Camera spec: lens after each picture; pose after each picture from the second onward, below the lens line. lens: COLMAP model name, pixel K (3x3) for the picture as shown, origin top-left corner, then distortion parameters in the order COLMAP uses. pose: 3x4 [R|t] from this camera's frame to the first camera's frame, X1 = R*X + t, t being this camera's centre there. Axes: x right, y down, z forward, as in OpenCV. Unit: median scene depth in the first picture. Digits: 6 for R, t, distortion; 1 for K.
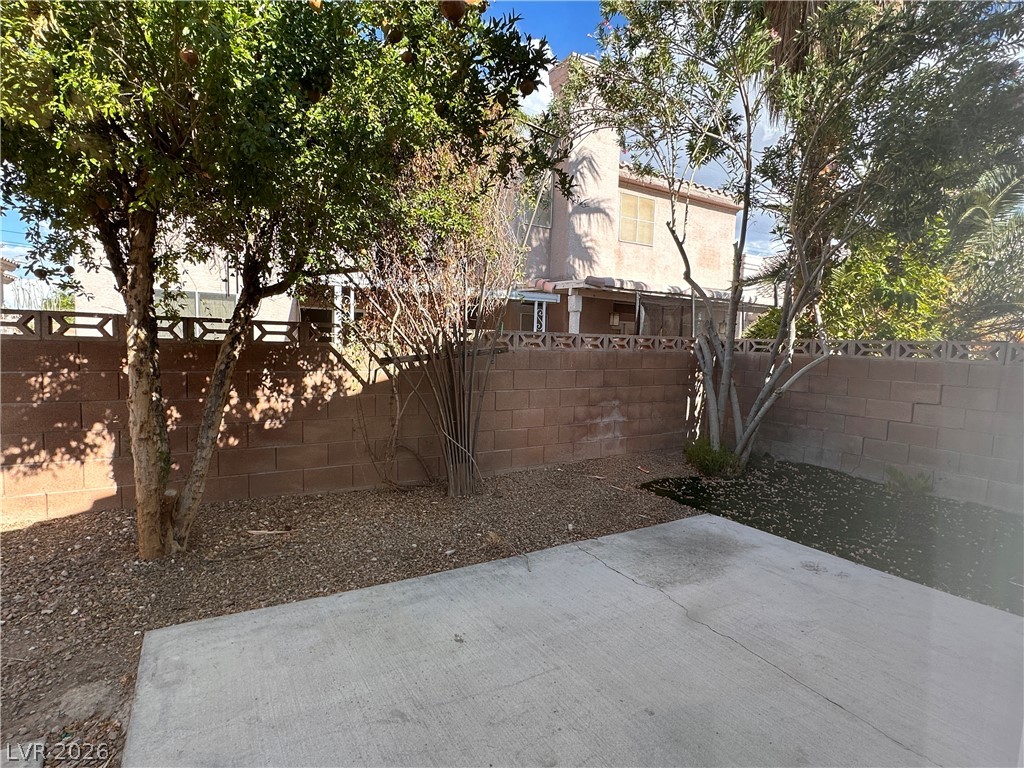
lens RADIAL K [[526.7, 0, 513.2], [0, 526.7, 387.9], [0, 0, 1]] dist [-0.001711, 0.001095]
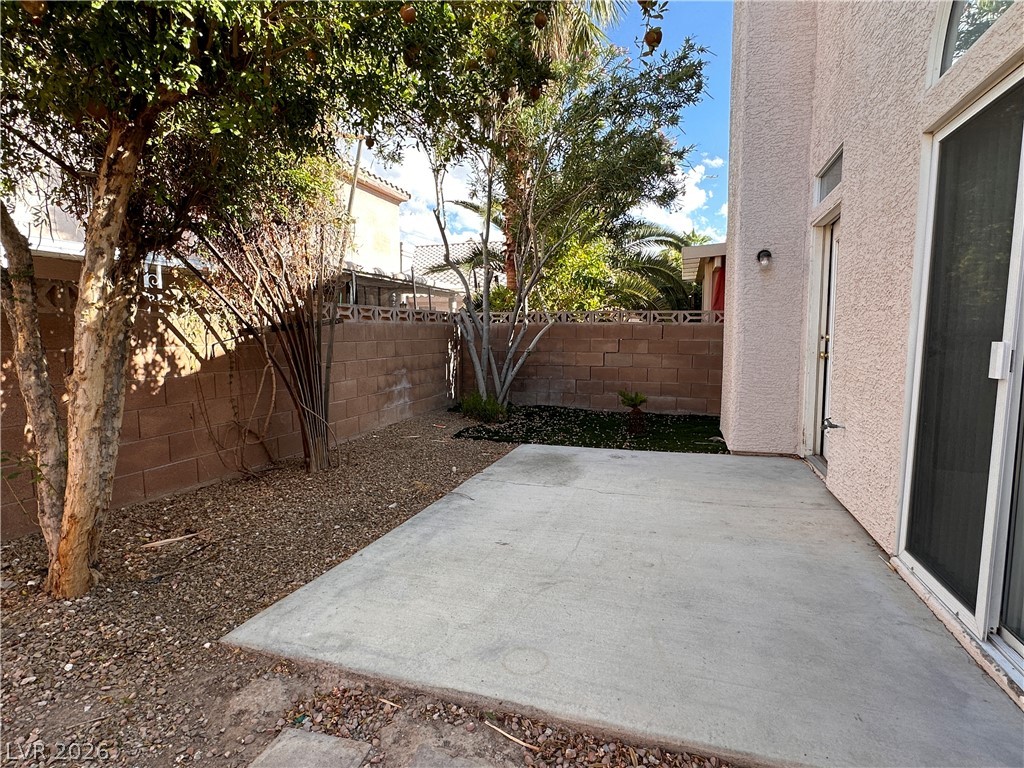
lens RADIAL K [[526.7, 0, 513.2], [0, 526.7, 387.9], [0, 0, 1]] dist [-0.001711, 0.001095]
pose [[0.760846, -0.094945, 0.641949, -0.453375], [0.077408, 0.995454, 0.055484, 0.027338], [-0.644299, 0.007477, 0.764737, 0.024465]]
